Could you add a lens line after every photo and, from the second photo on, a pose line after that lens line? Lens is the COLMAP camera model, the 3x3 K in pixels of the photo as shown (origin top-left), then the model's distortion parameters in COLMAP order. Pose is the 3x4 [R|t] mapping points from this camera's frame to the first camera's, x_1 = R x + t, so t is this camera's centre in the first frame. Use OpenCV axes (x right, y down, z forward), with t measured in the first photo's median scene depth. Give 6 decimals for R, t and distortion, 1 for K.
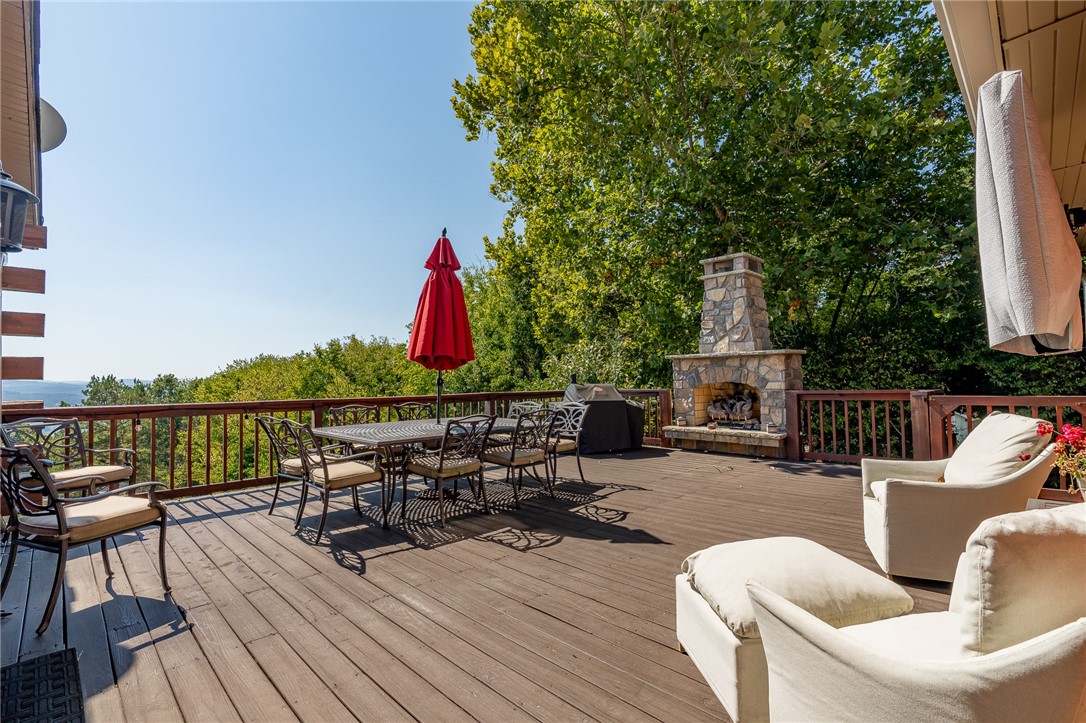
lens RADIAL K [[492.2, 0, 540.9], [0, 492.2, 365.4], [0, 0, 1]] dist [-0.002065, 0.000074]
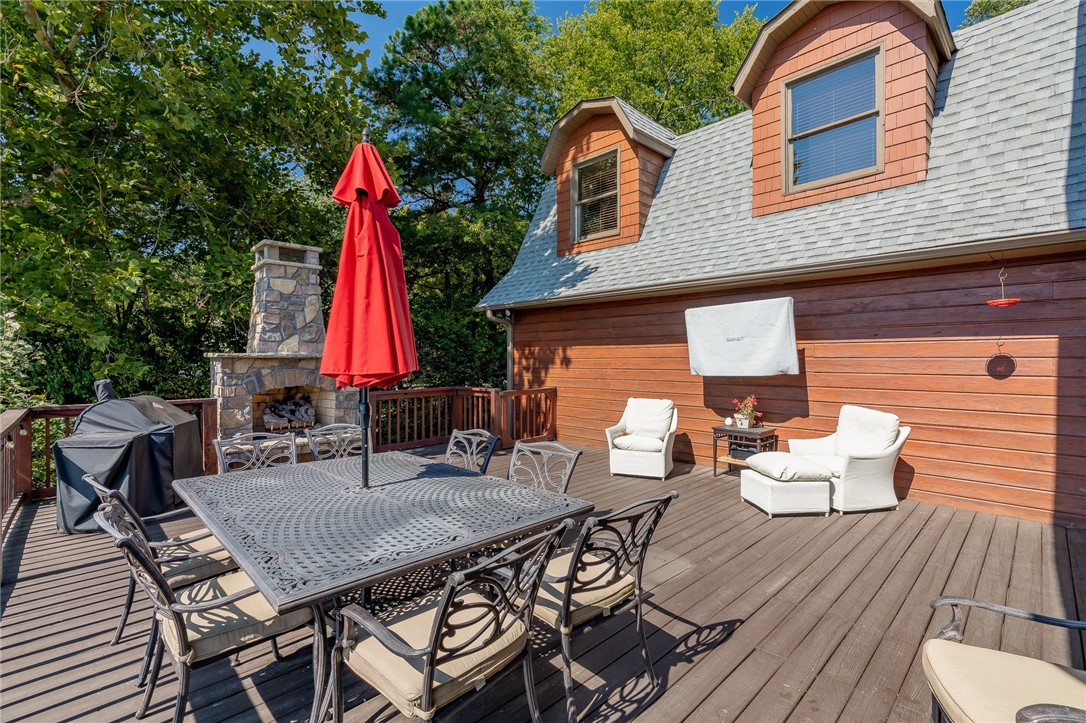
lens RADIAL K [[492.2, 0, 540.9], [0, 492.2, 360.9], [0, 0, 1]] dist [-0.002065, 0.000074]
pose [[-0.000384, 0.019480, 0.999810, -1.073272], [-0.030975, 0.999330, -0.019482, -0.017582], [-0.999520, -0.030977, 0.000220, 1.164886]]
